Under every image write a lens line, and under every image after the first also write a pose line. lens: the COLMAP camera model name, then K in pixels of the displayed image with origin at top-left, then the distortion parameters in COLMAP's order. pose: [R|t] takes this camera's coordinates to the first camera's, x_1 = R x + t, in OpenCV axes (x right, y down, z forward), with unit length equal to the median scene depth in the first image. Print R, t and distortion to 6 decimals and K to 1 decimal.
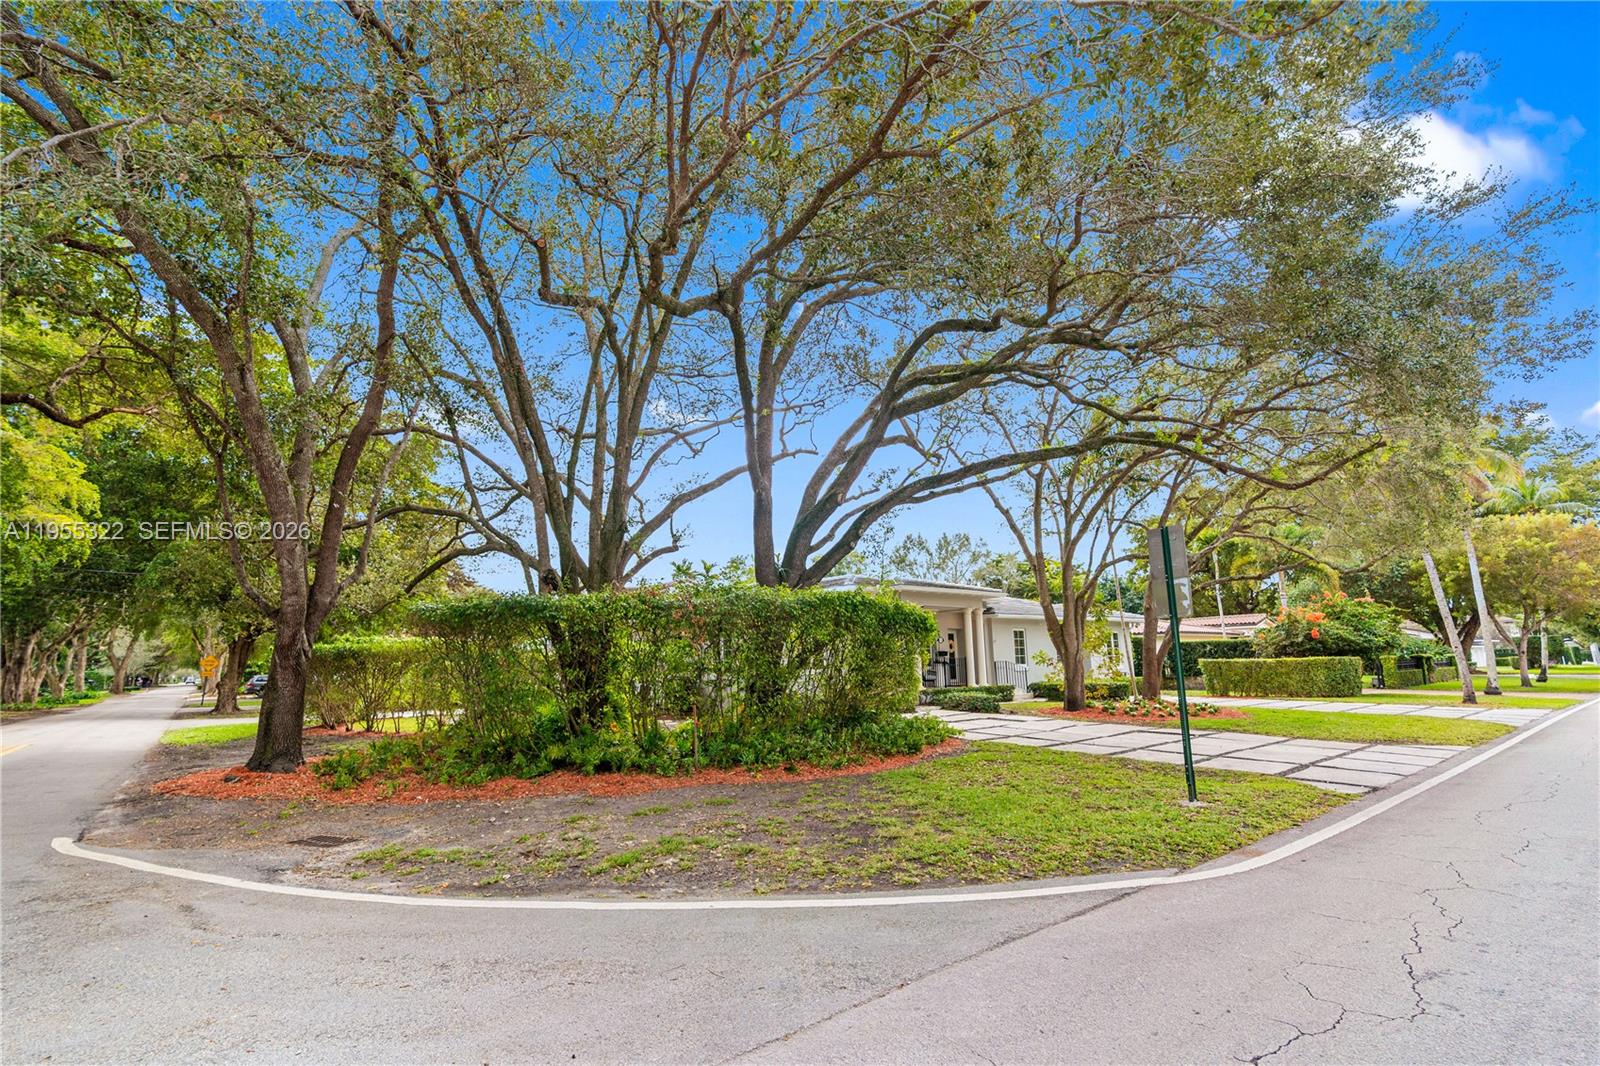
lens RADIAL K [[726.1, 0, 798.2], [0, 726.1, 536.0], [0, 0, 1]] dist [-0.005510, 0.001724]
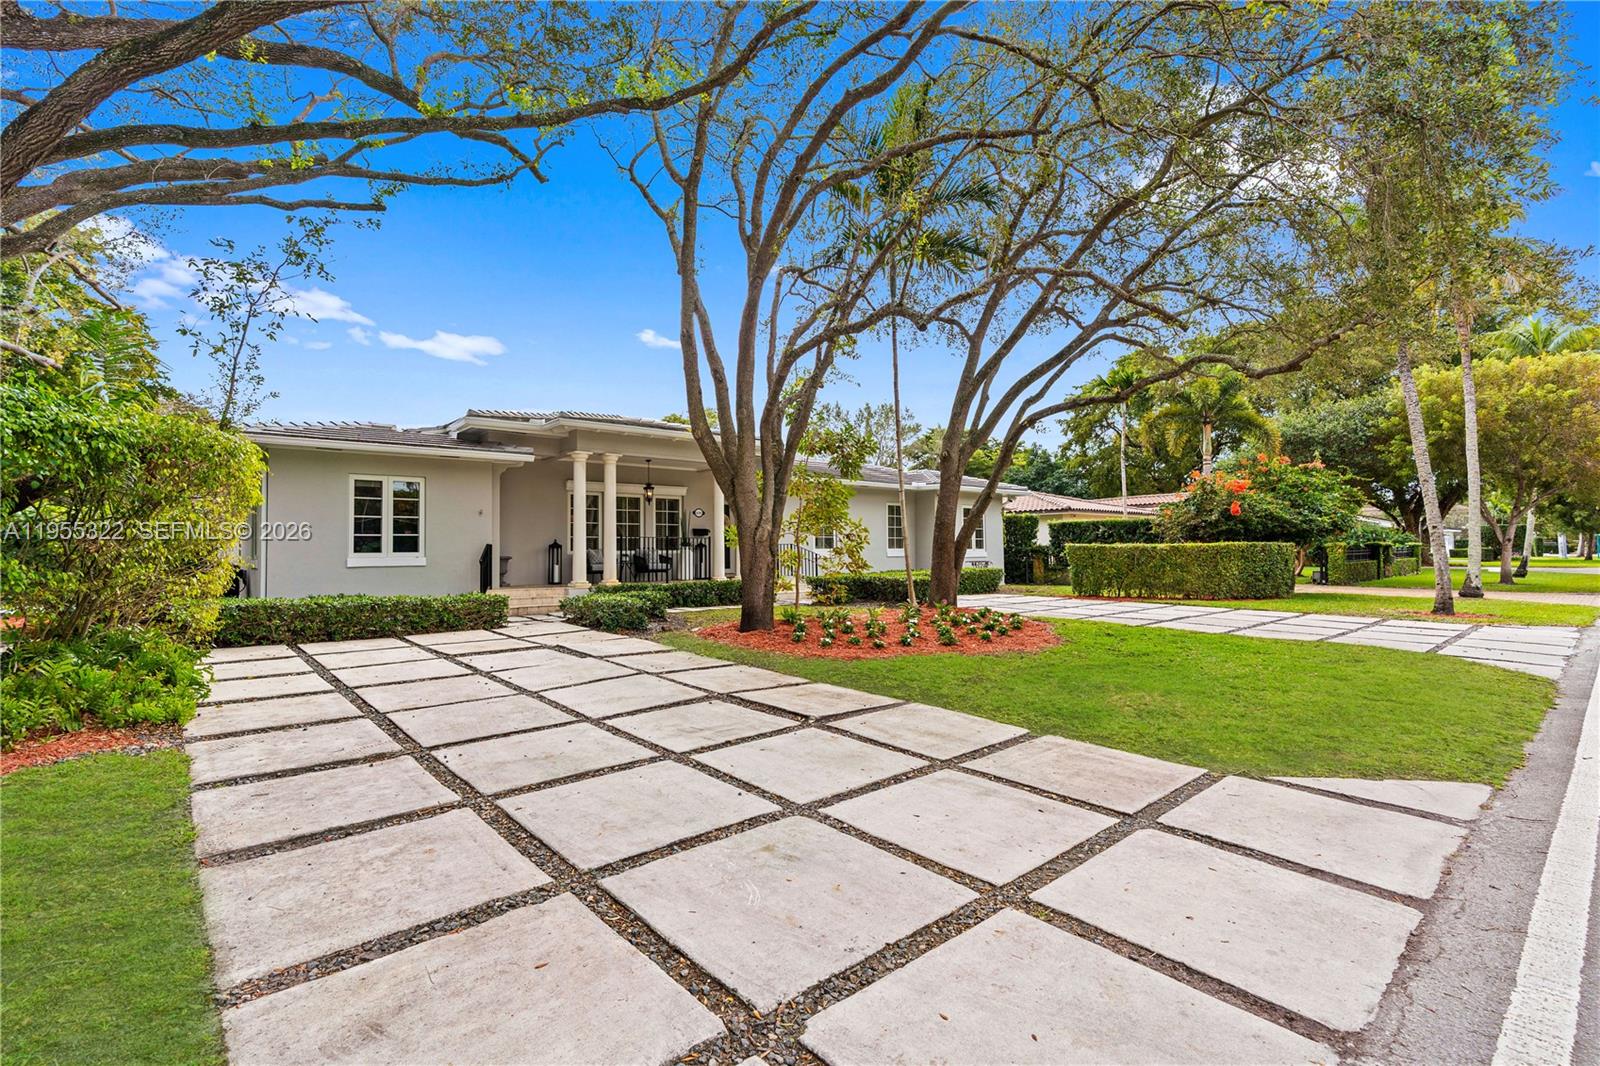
lens RADIAL K [[726.1, 0, 803.4], [0, 726.1, 527.1], [0, 0, 1]] dist [-0.005510, 0.001724]
pose [[0.999398, 0.009356, 0.033413, 0.243757], [-0.014044, 0.989632, 0.142937, 0.051396], [-0.031729, -0.143321, 0.989168, 0.283135]]
